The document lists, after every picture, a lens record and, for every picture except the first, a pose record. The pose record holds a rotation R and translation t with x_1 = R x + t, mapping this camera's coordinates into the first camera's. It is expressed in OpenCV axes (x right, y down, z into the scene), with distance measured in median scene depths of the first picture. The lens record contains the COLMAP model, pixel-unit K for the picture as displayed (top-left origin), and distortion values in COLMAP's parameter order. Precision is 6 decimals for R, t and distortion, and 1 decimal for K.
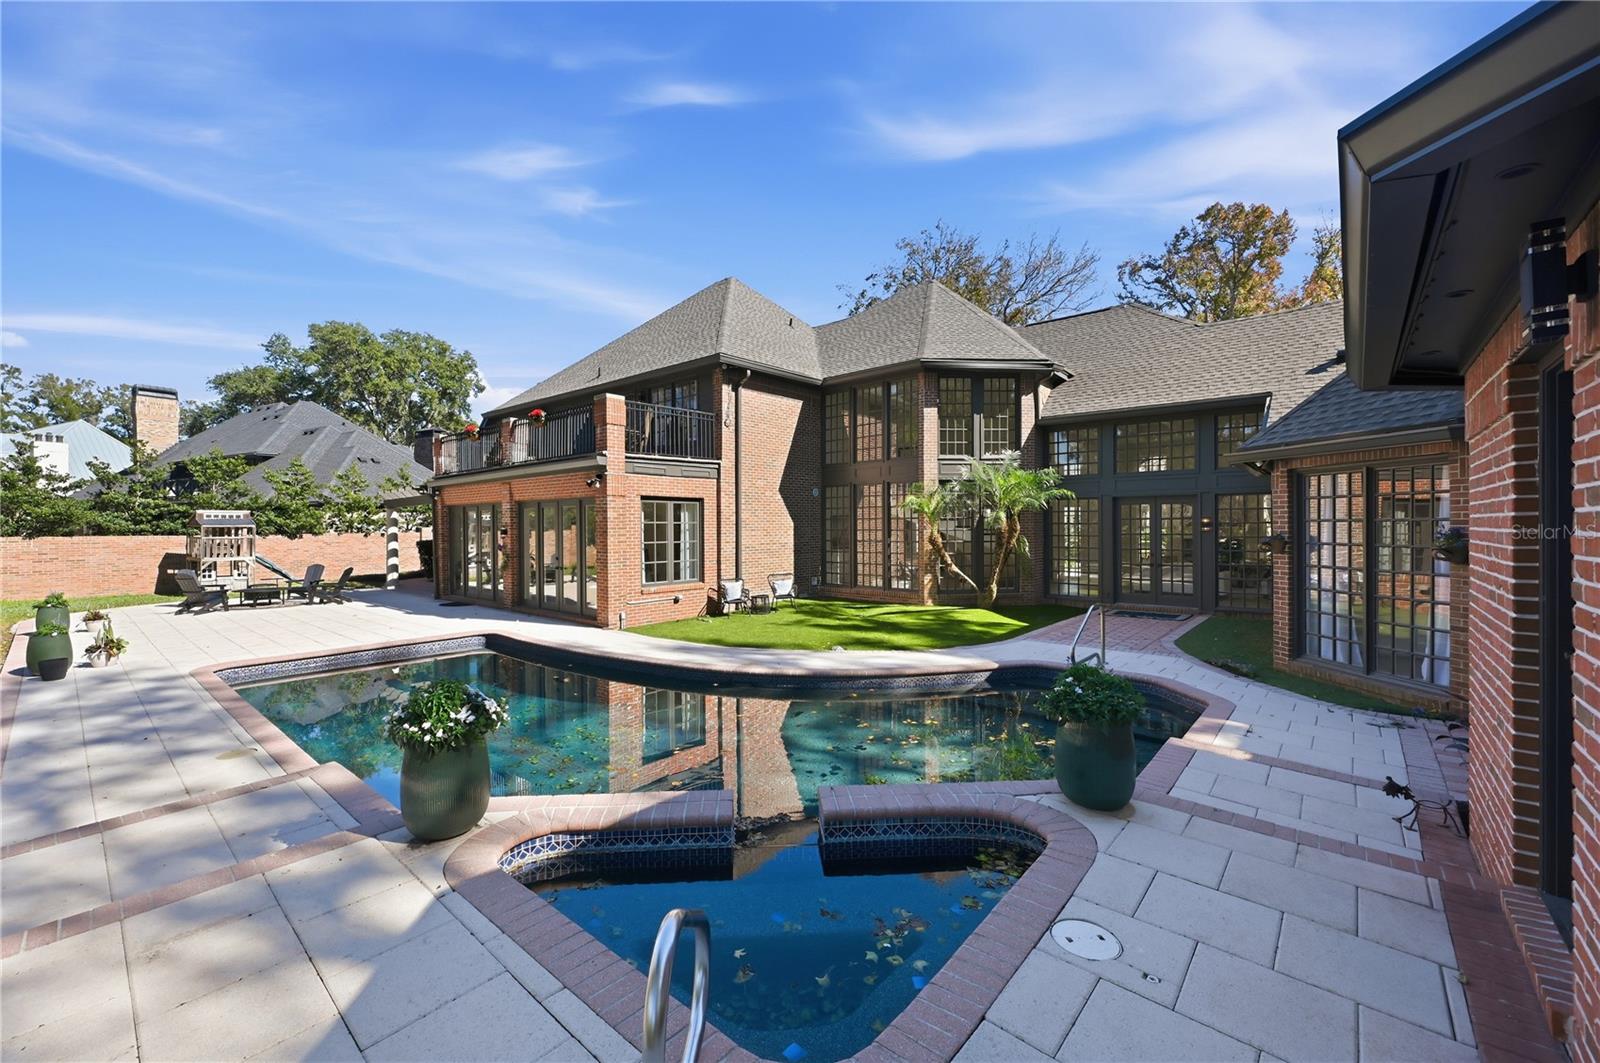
lens RADIAL K [[634.0, 0, 800.0], [0, 634.0, 529.6], [0, 0, 1]] dist [0.001977, -0.002103]
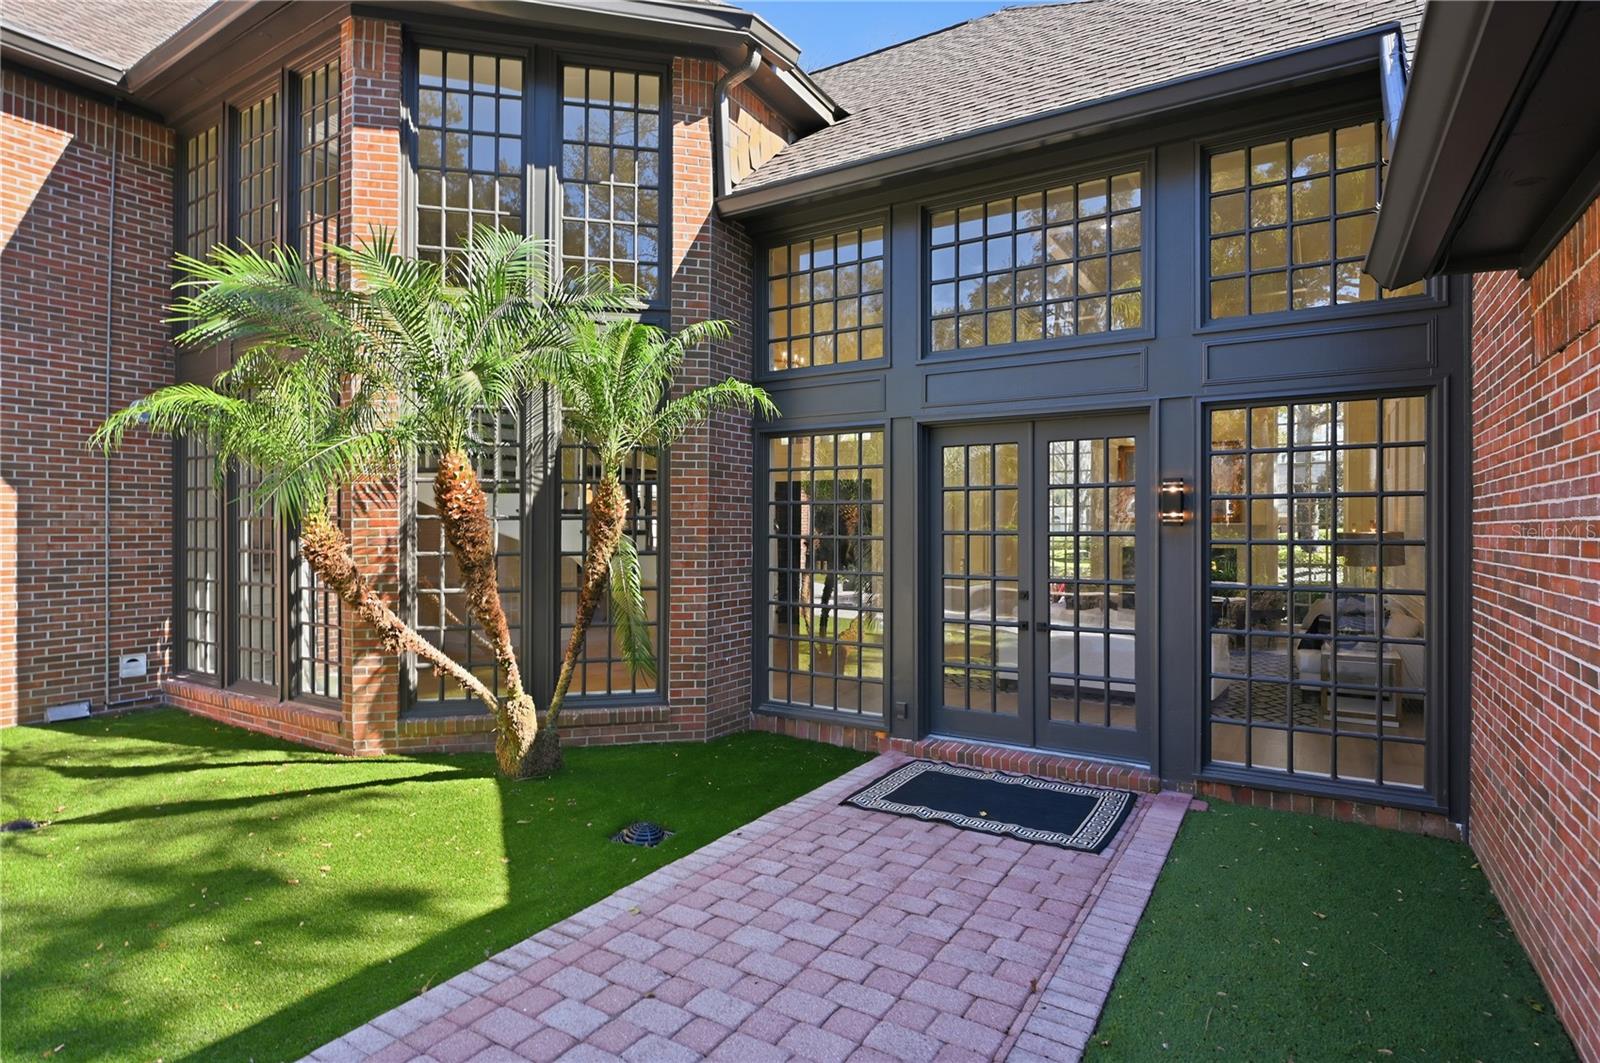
lens RADIAL K [[816.6, 0, 798.7], [0, 816.6, 529.1], [0, 0, 1]] dist [-0.005060, -0.000634]
pose [[0.986416, 0.001565, 0.164257, 0.344146], [-0.002746, 0.999972, 0.006960, 0.003099], [-0.164242, -0.007316, 0.986393, 0.557173]]
